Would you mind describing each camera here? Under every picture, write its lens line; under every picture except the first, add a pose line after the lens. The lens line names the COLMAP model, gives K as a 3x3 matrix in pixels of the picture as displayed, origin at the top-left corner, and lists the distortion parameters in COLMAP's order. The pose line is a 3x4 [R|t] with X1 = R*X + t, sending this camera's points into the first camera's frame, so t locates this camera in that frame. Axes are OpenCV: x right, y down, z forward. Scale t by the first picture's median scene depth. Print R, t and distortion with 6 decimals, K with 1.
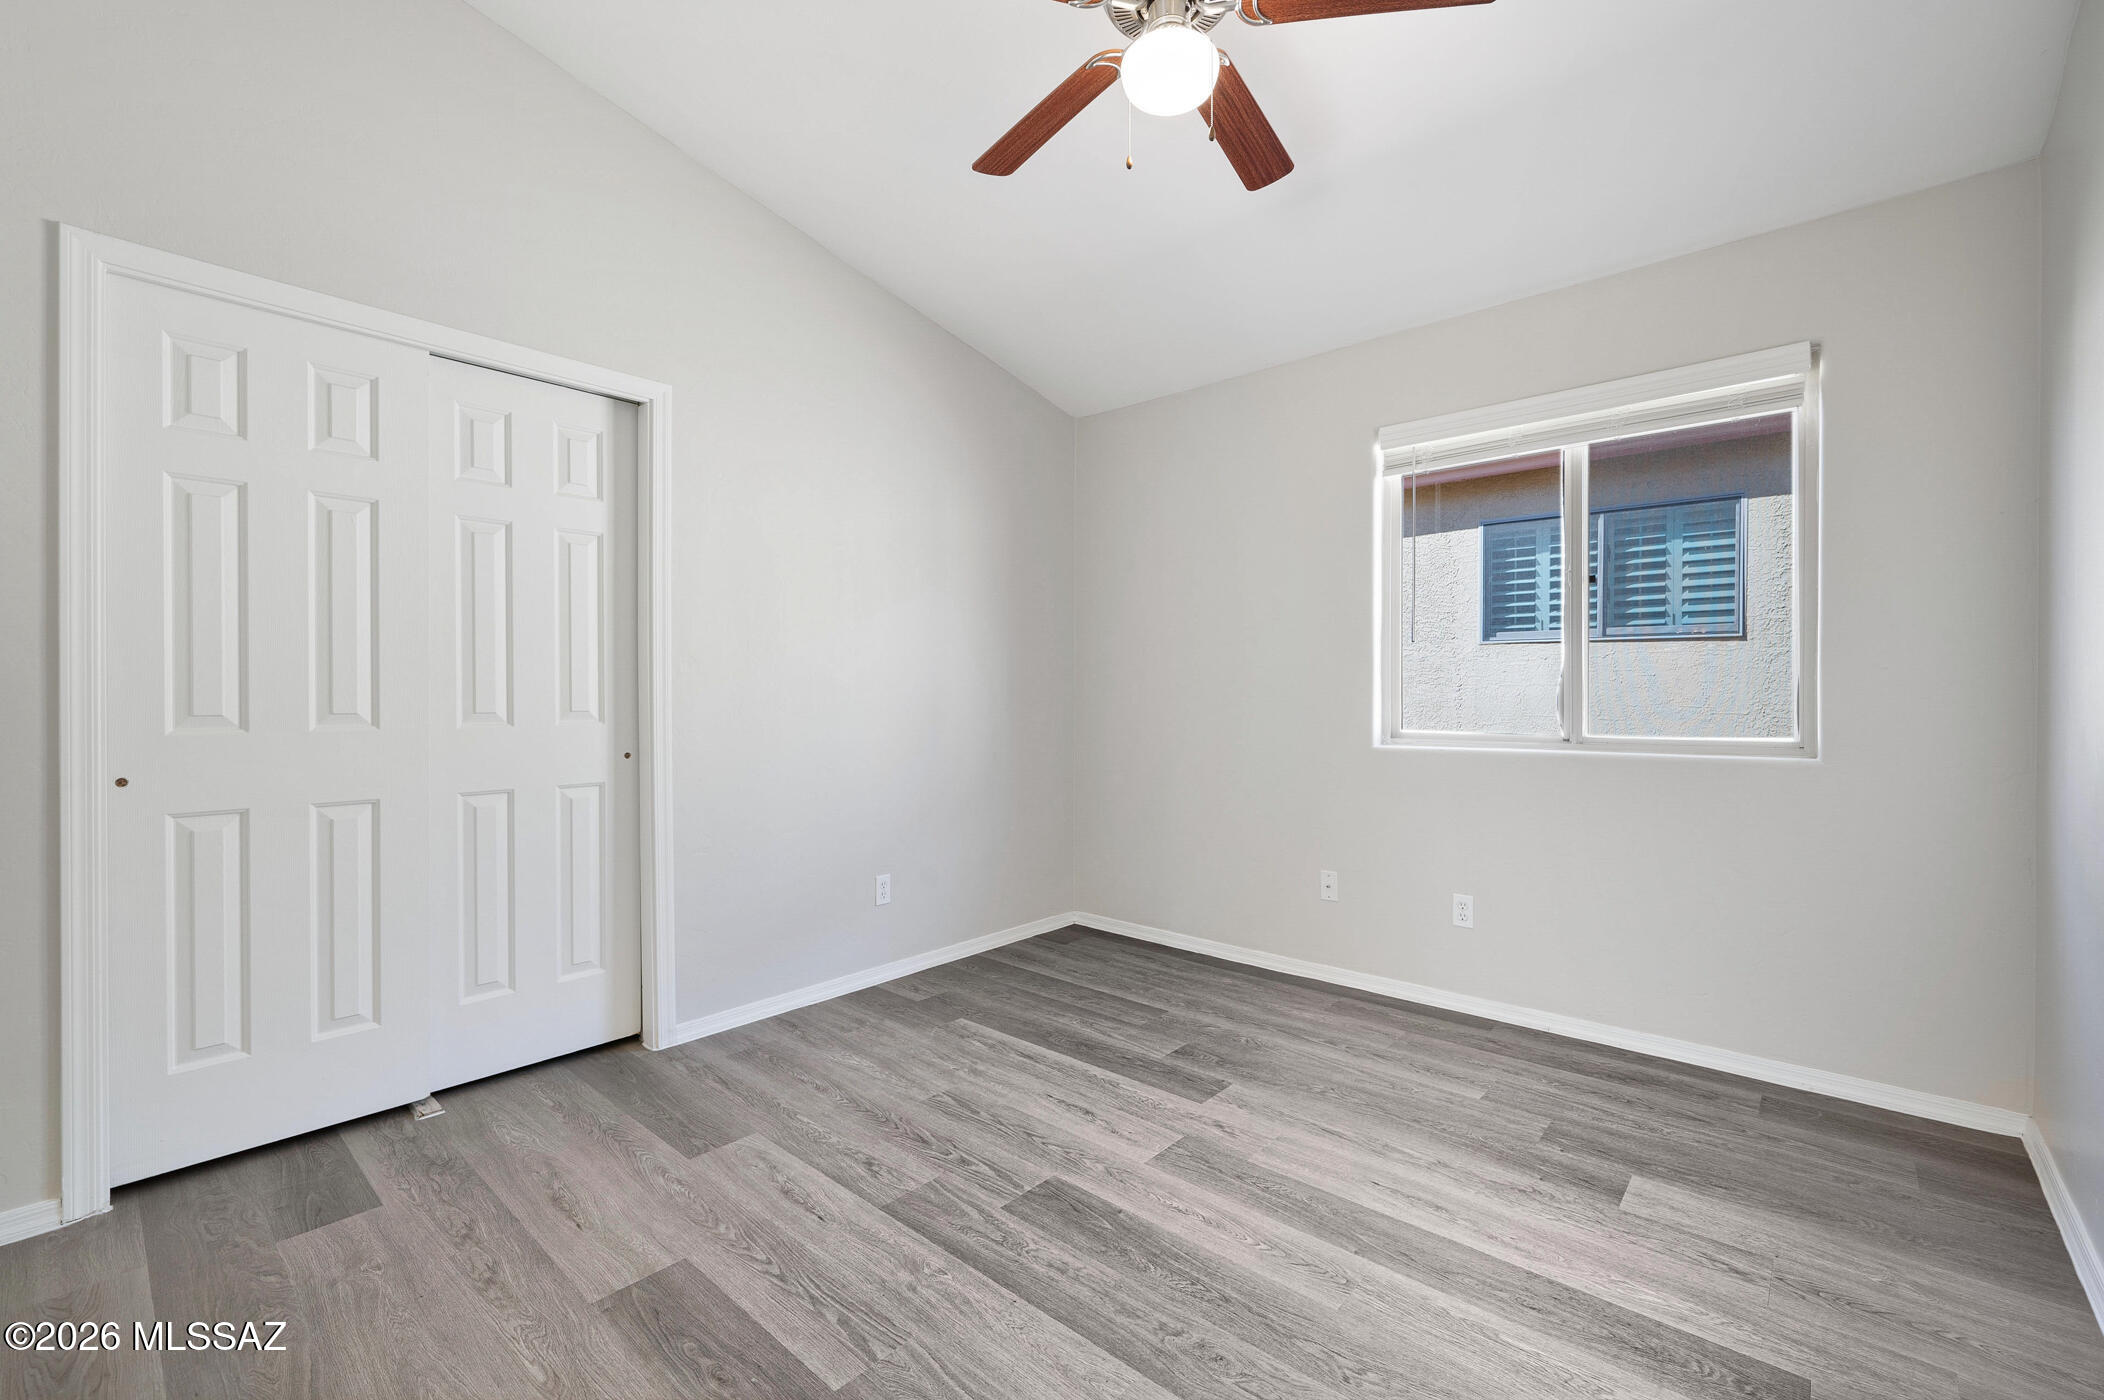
lens RADIAL K [[867.8, 0, 1142.4], [0, 867.8, 694.5], [0, 0, 1]] dist [-0.001321, -0.000053]
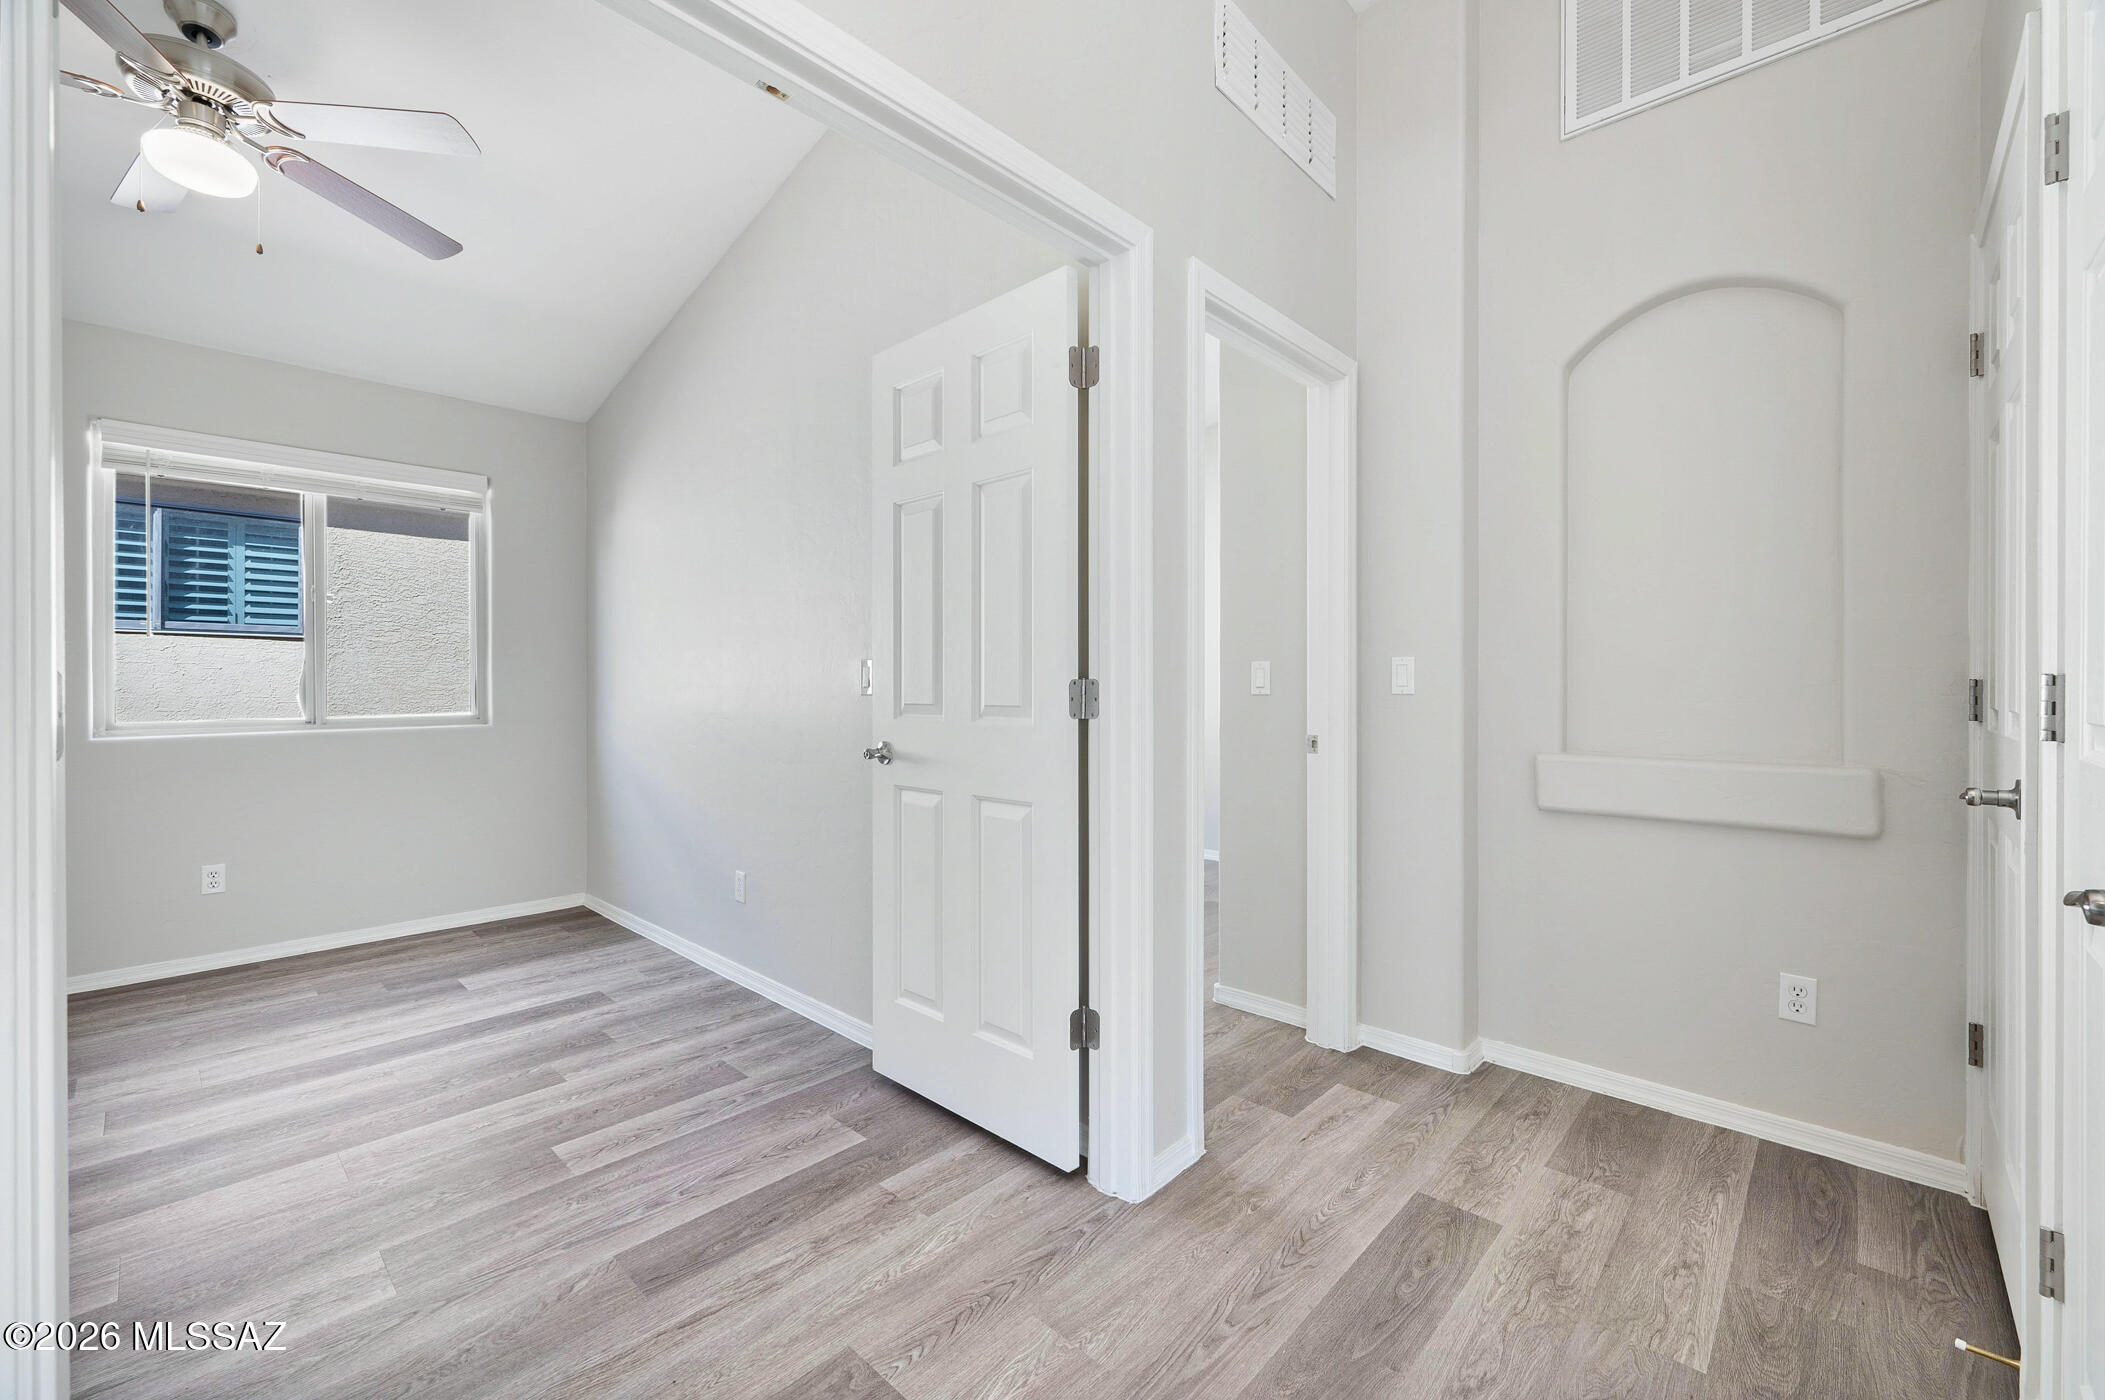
lens RADIAL K [[854.7, 0, 1052.5], [0, 854.7, 700.0], [0, 0, 1]] dist [-0.000133, 0.000053]
pose [[0.039950, -0.019526, 0.999011, -0.657408], [0.003259, 0.999806, 0.019412, -0.000509], [-0.999196, 0.002480, 0.040006, -0.125322]]
